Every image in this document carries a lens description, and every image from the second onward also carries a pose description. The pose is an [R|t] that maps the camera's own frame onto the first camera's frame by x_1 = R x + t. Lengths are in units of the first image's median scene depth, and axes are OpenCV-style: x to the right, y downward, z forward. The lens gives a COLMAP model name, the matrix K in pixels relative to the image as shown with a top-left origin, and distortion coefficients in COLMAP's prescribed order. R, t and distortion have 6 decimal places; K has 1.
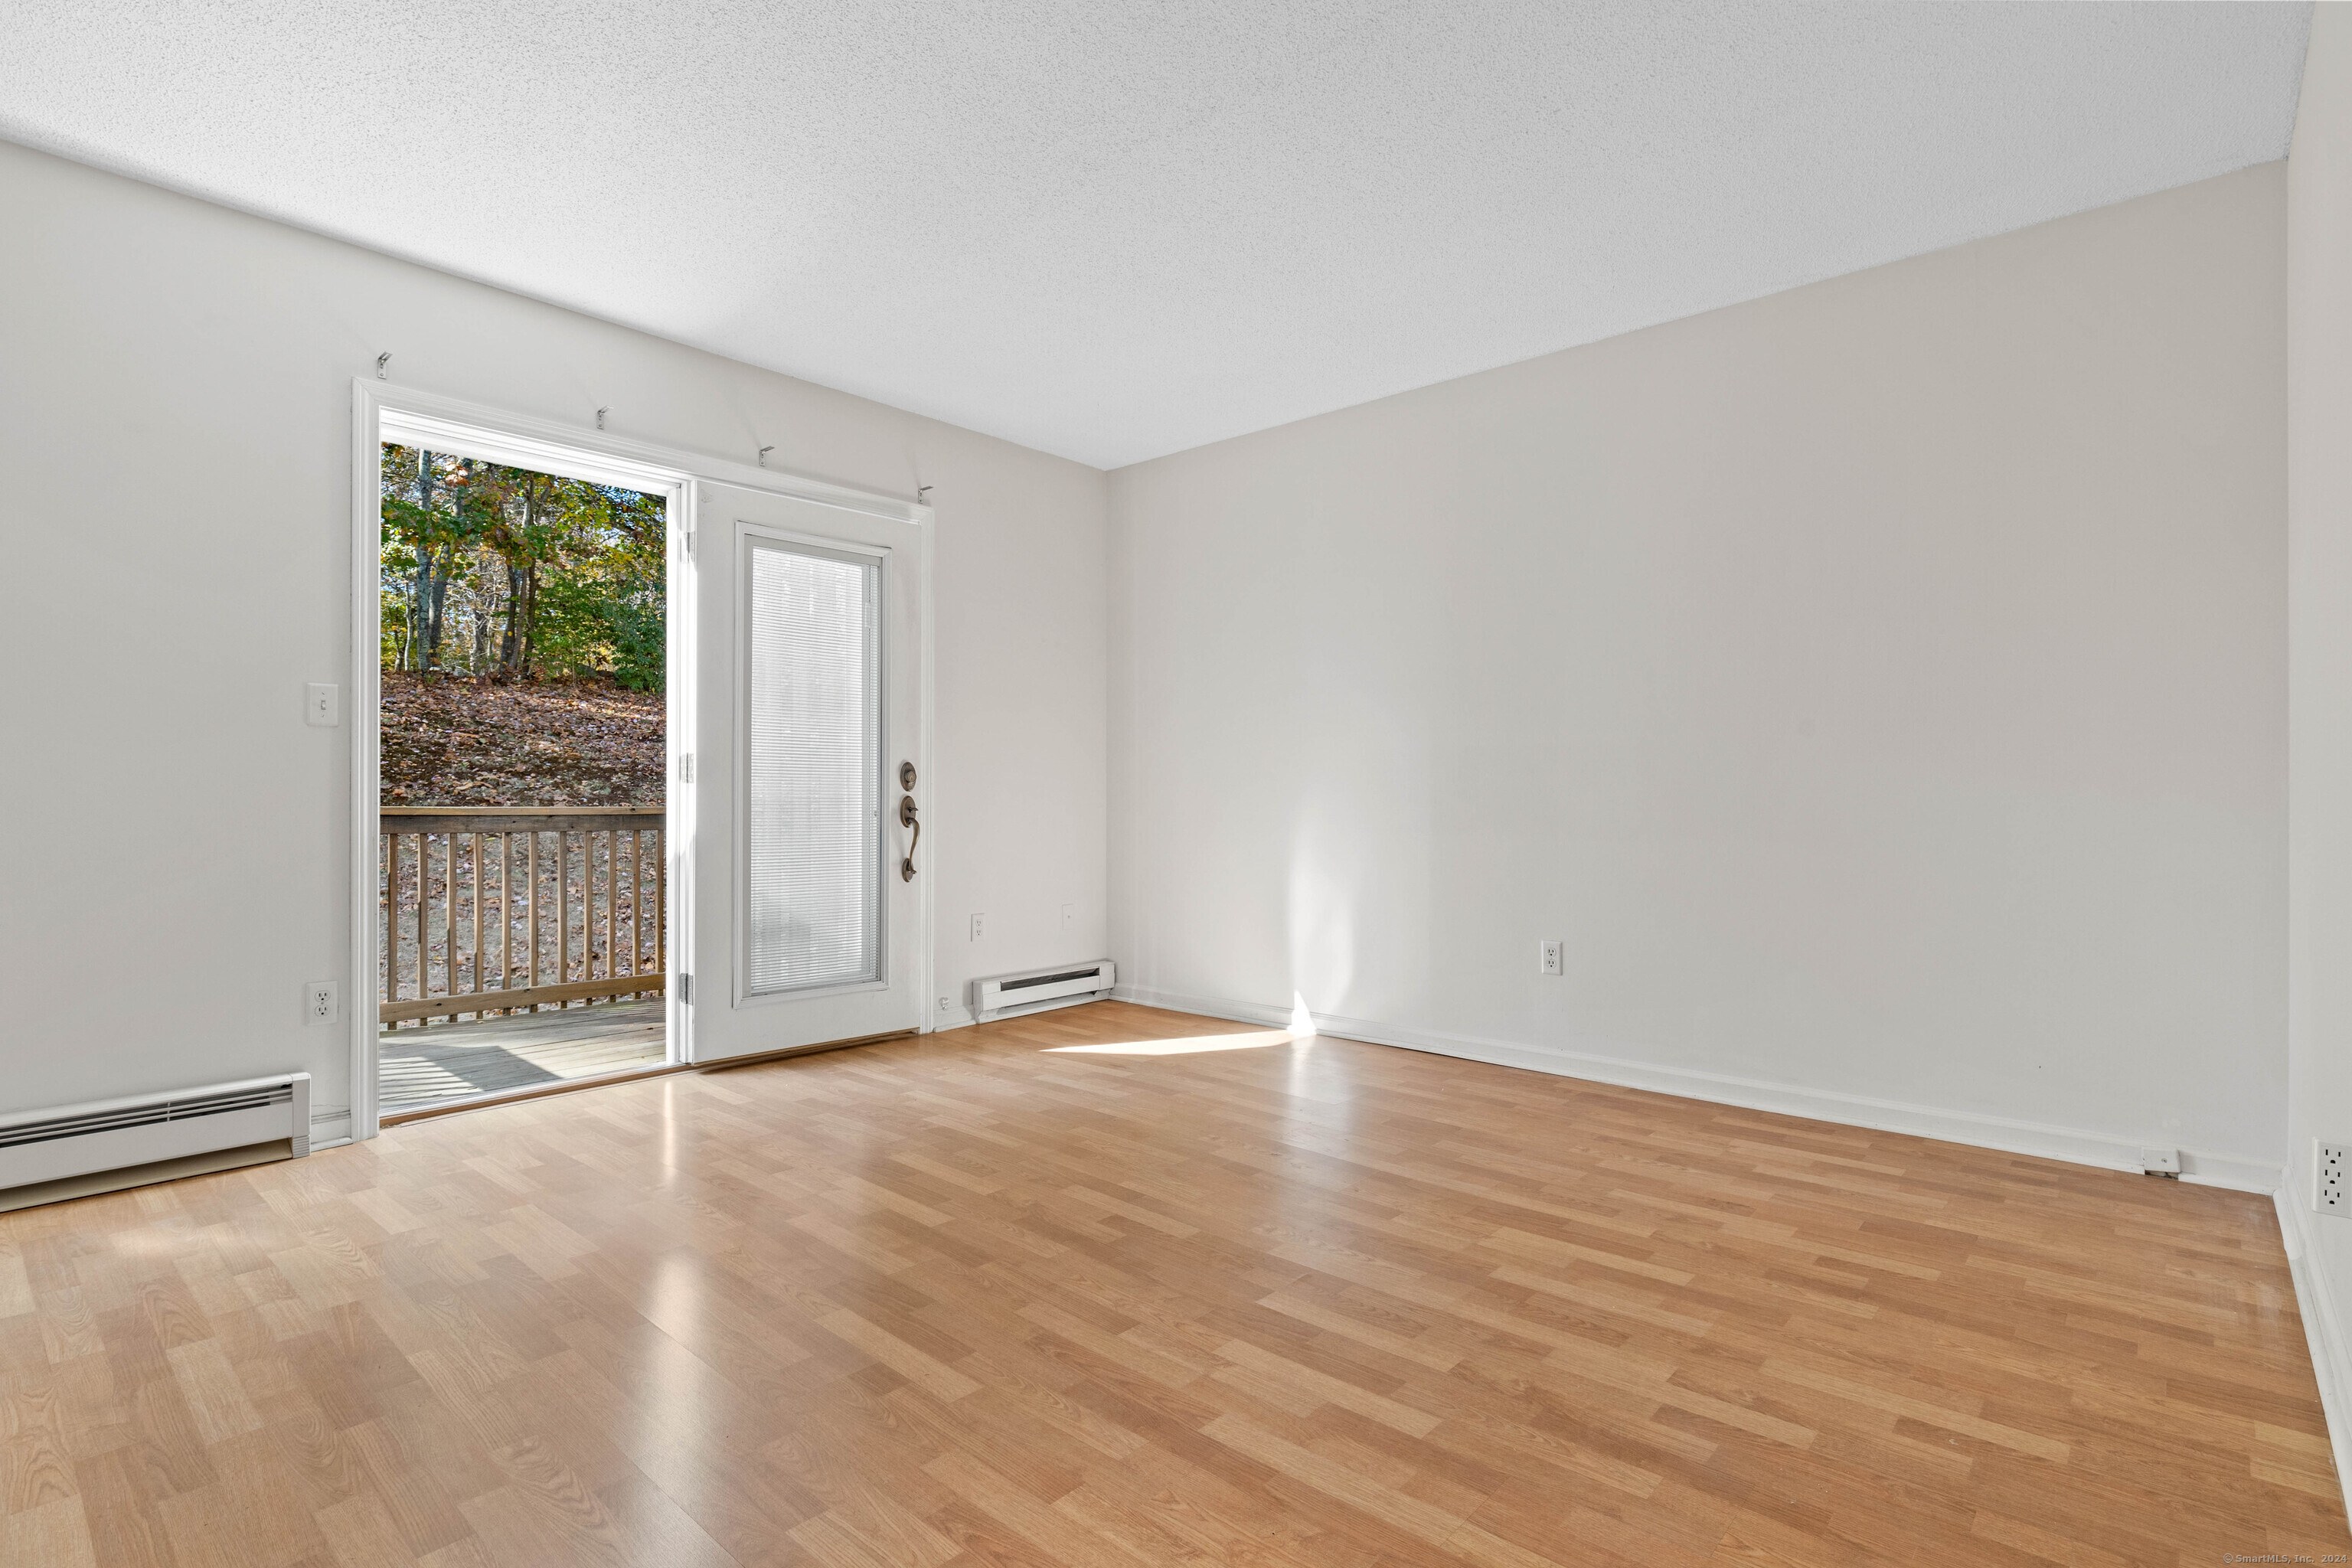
lens RADIAL K [[1121.3, 0, 1220.7], [0, 1121.3, 799.9], [0, 0, 1]] dist [-0.005622, 0.000100]
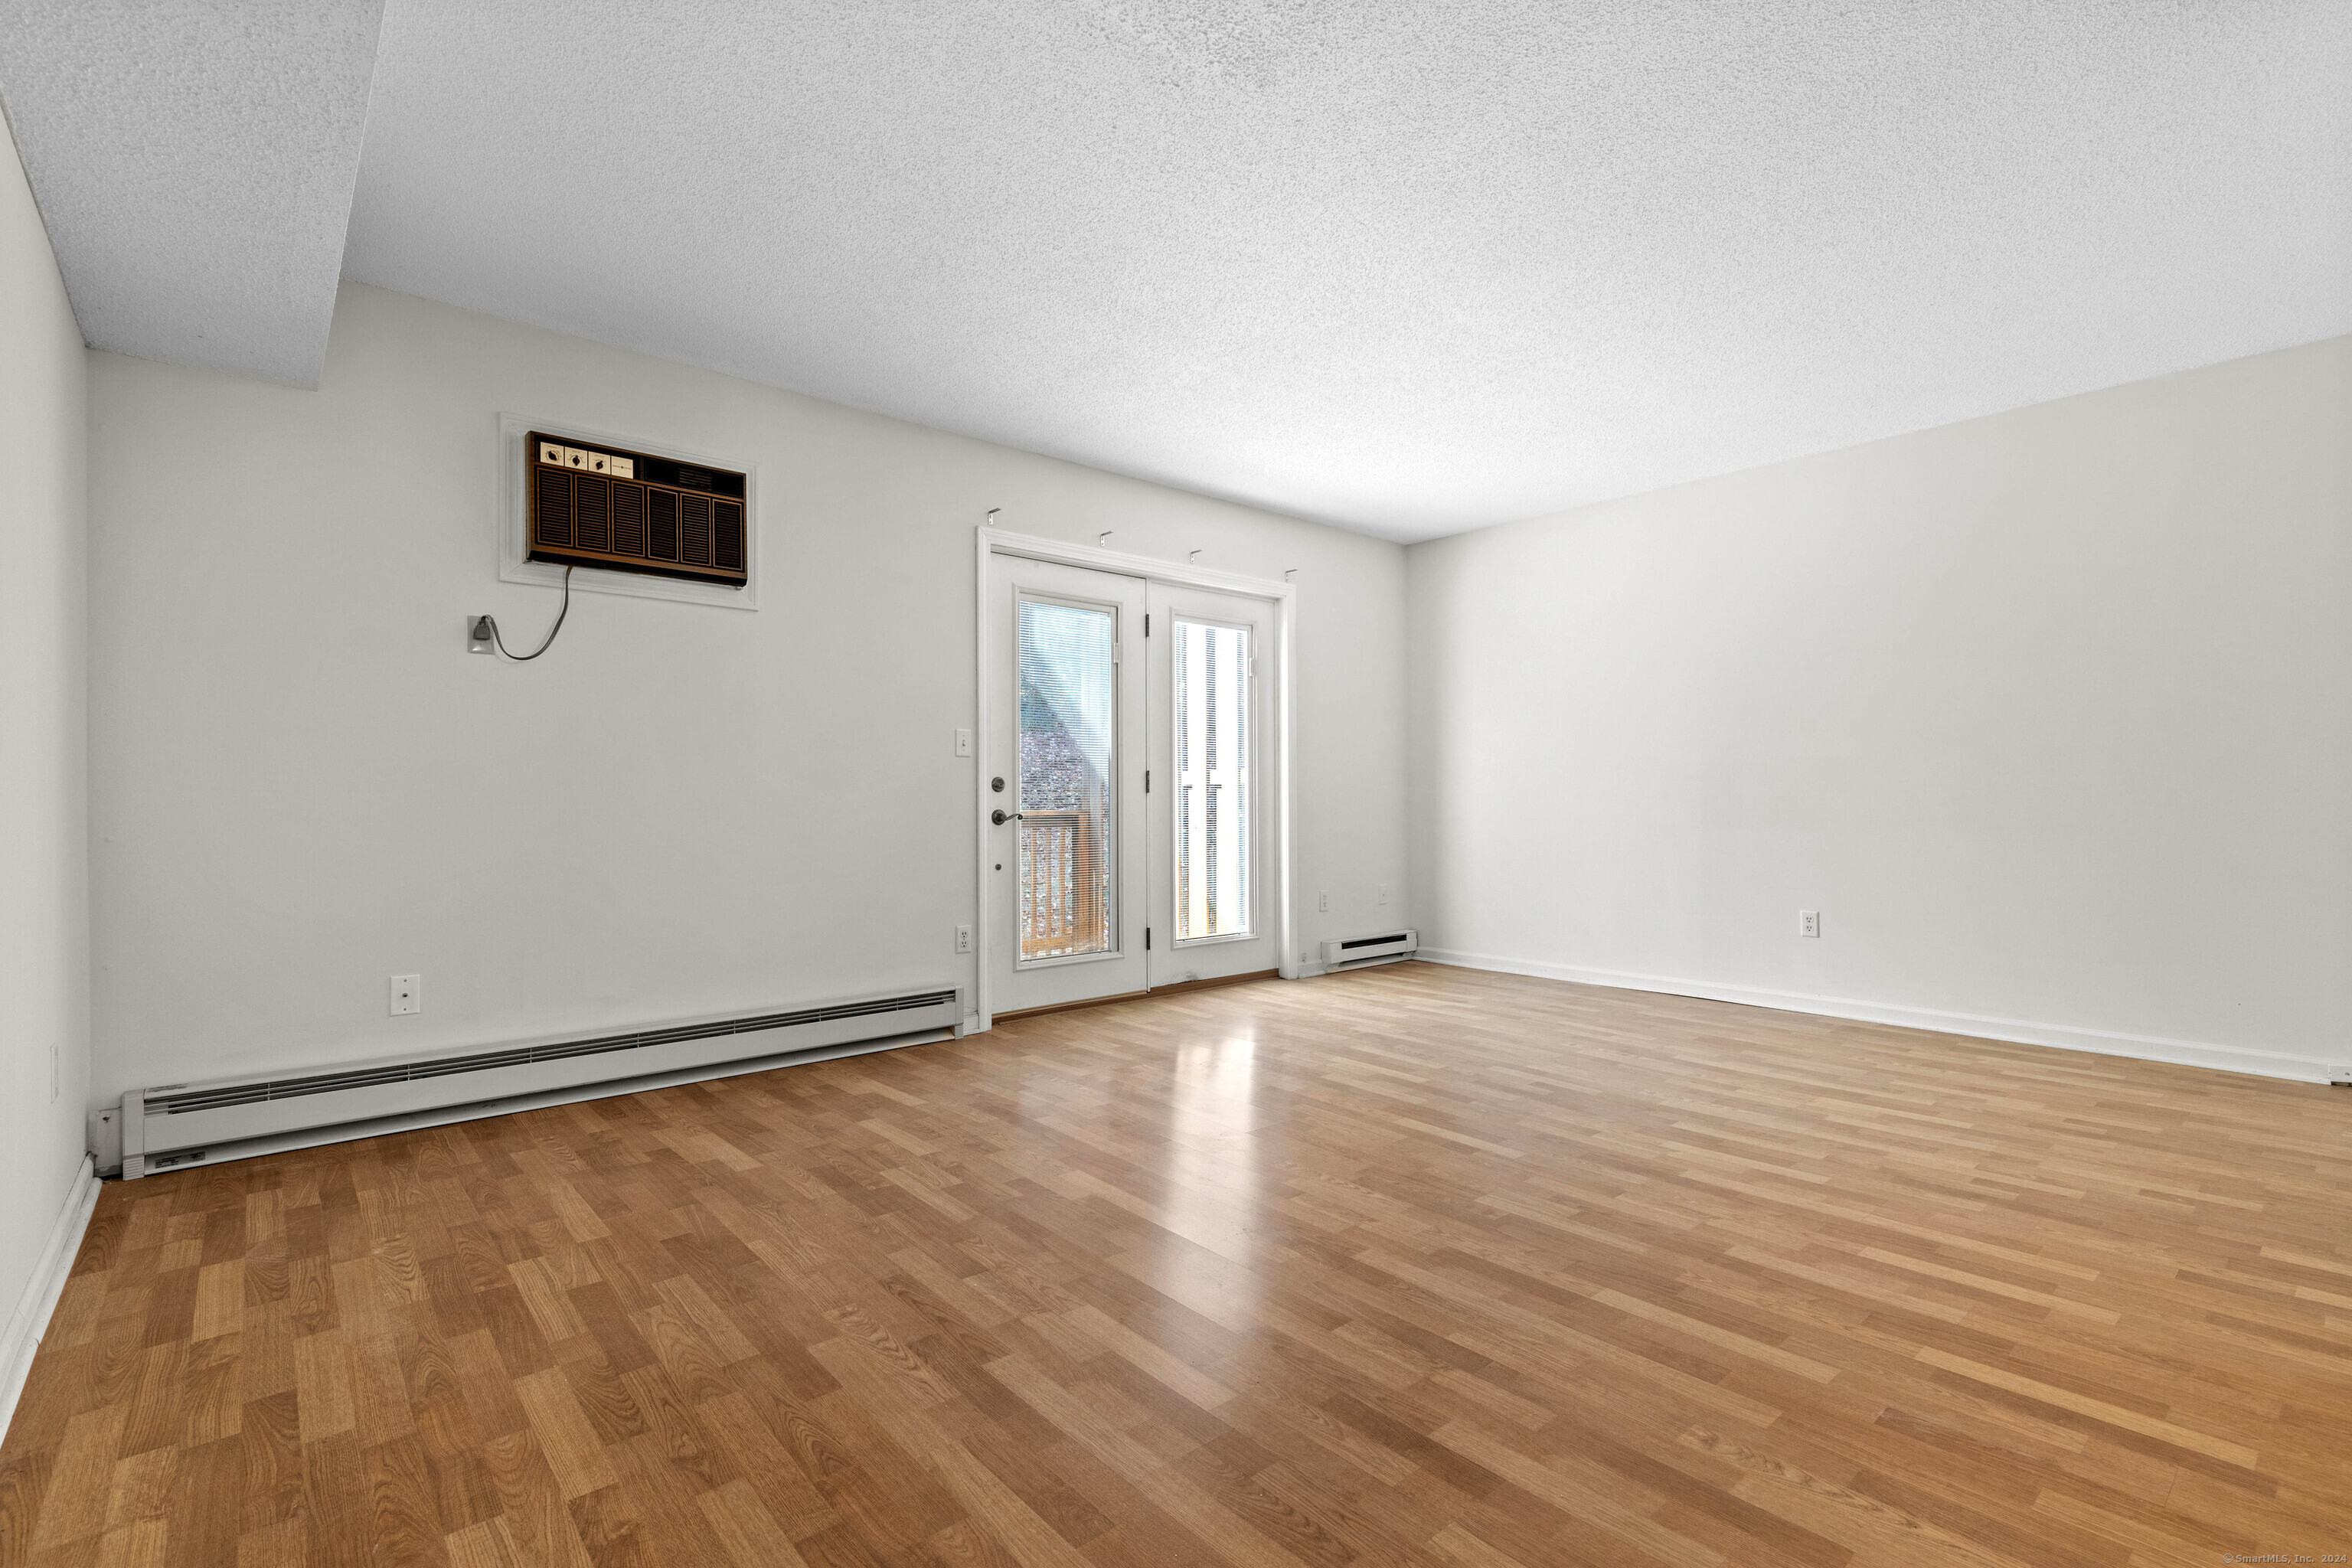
lens RADIAL K [[1066.6, 0, 1214.0], [0, 1066.6, 799.6], [0, 0, 1]] dist [0.013587, -0.003371]
pose [[0.991792, -0.004336, -0.127792, -0.361284], [0.003758, 0.999982, -0.004764, 0.002442], [0.127810, 0.004244, 0.991790, -0.495031]]
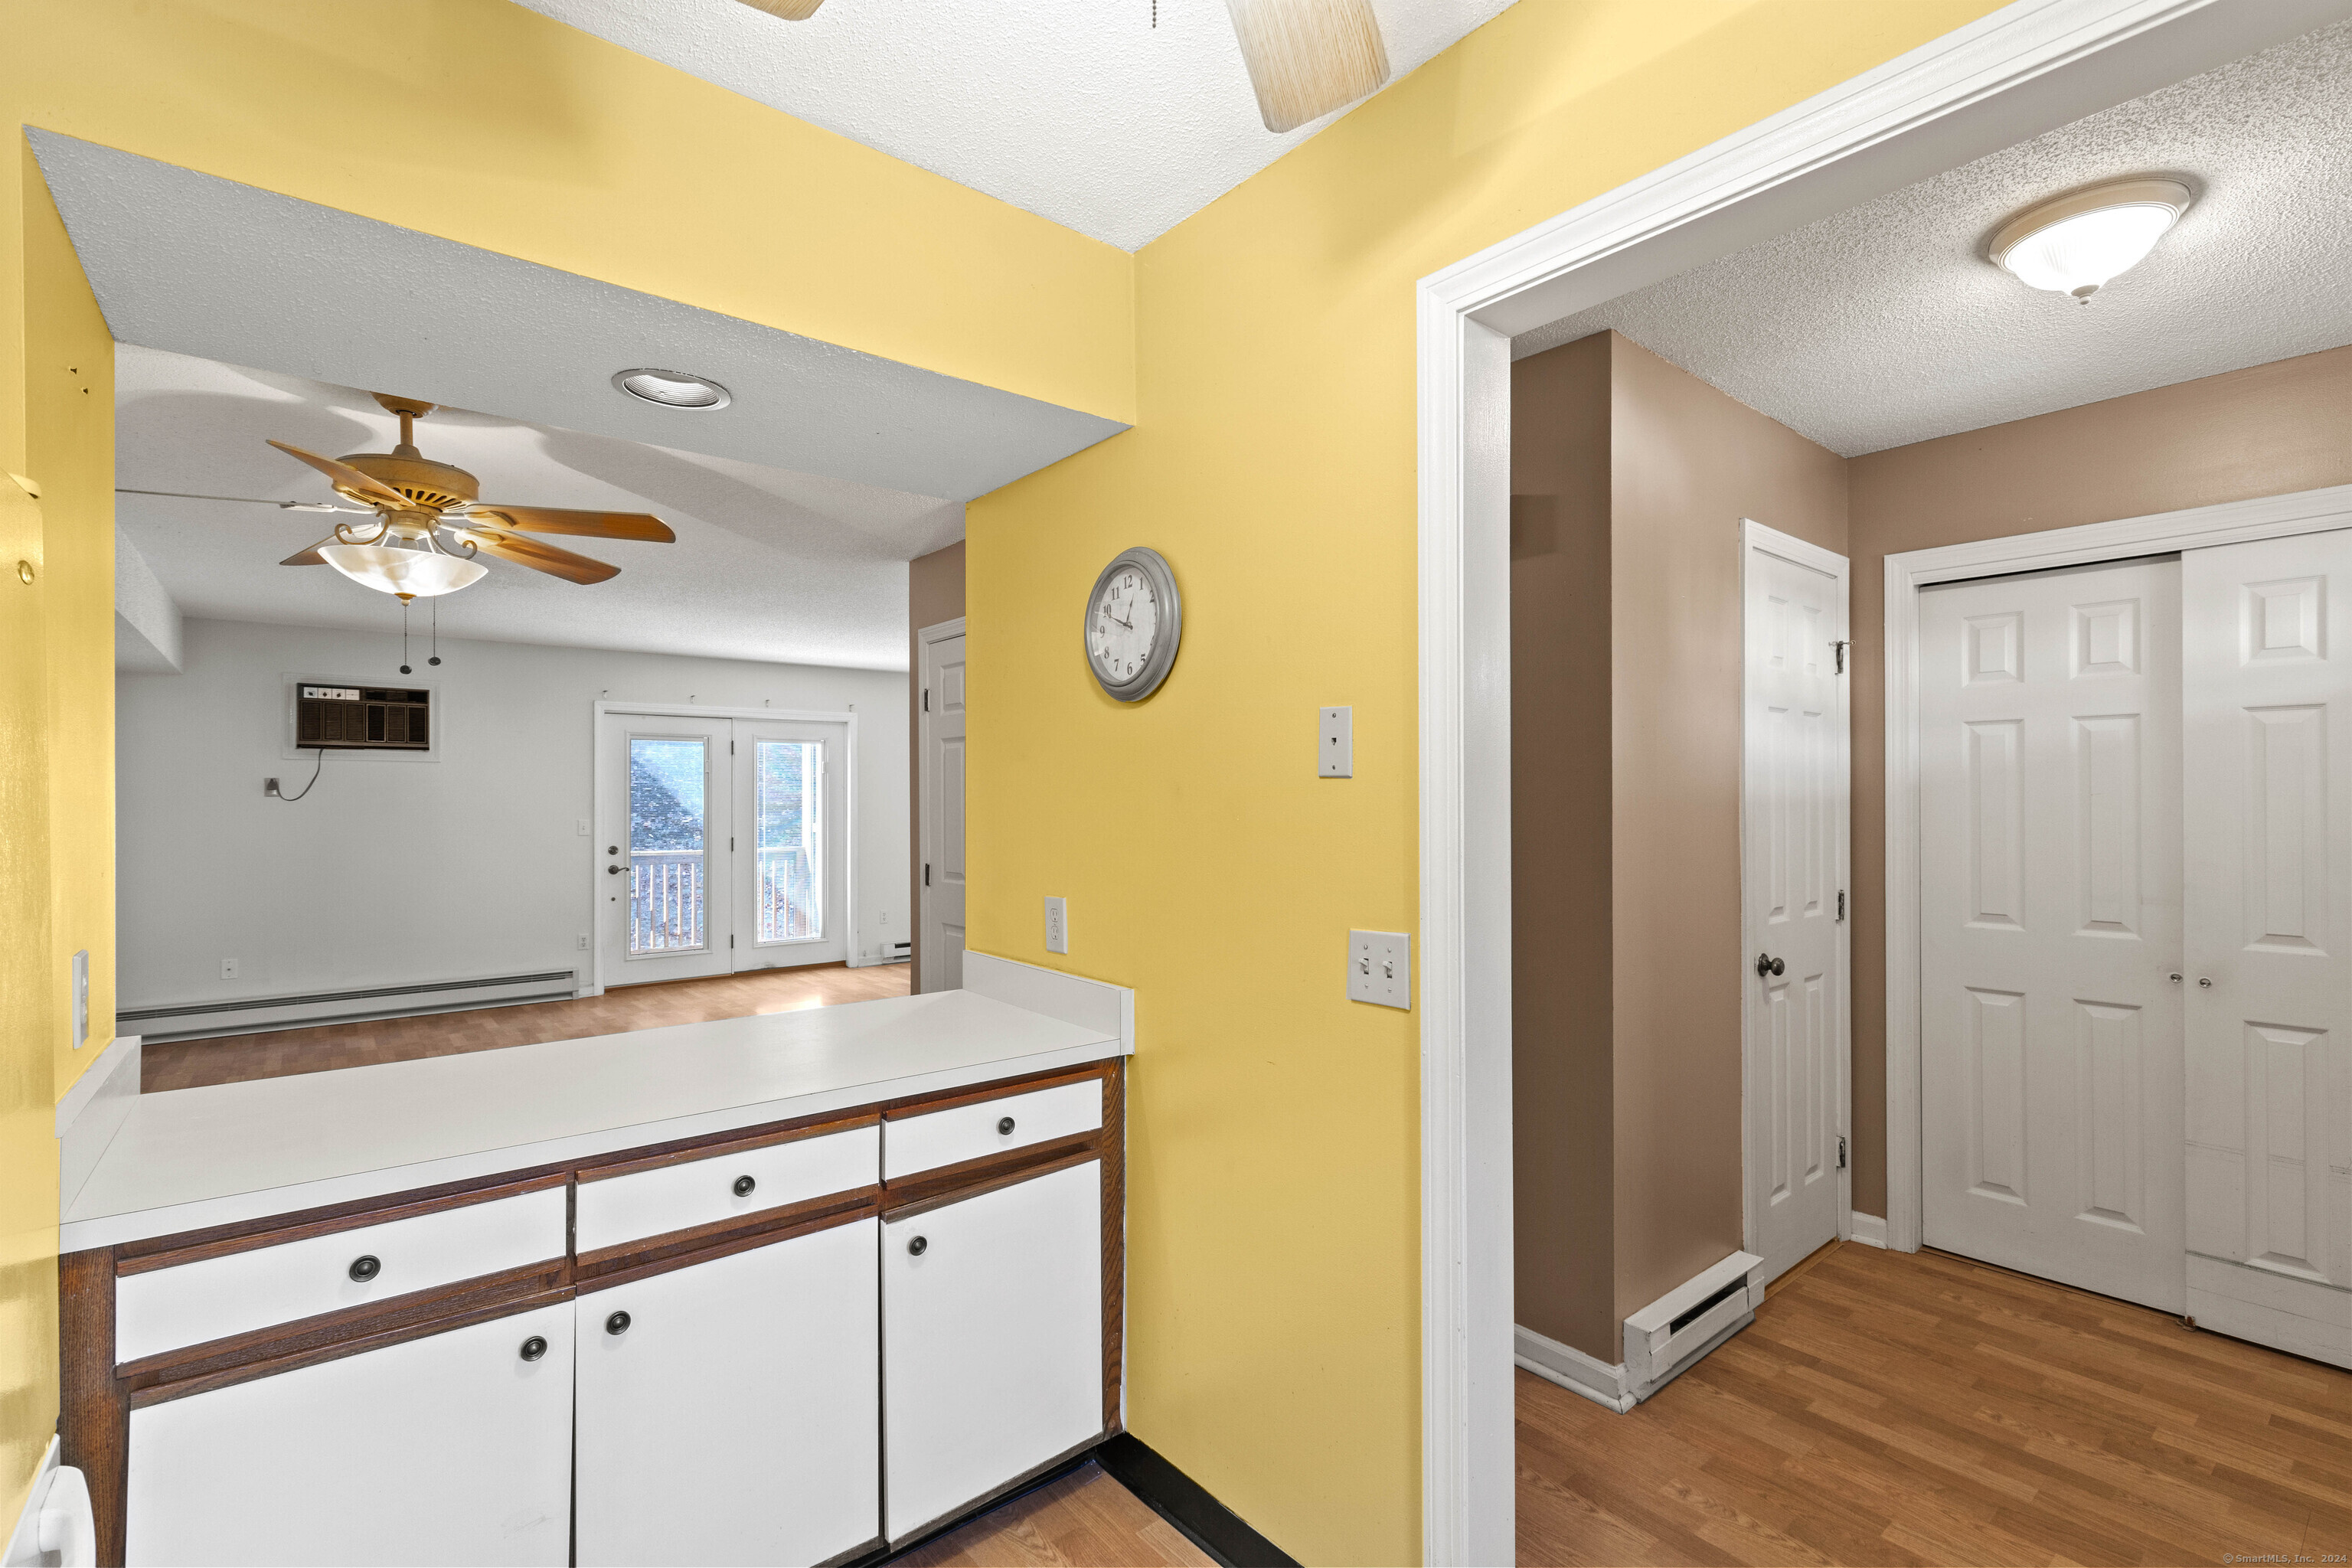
lens RADIAL K [[1066.6, 0, 1219.7], [0, 1066.6, 793.3], [0, 0, 1]] dist [0.013587, -0.003371]
pose [[0.986632, -0.003735, -0.162922, 1.349391], [0.002490, 0.999966, -0.007845, -0.177198], [0.162946, 0.007334, 0.986608, -1.549724]]
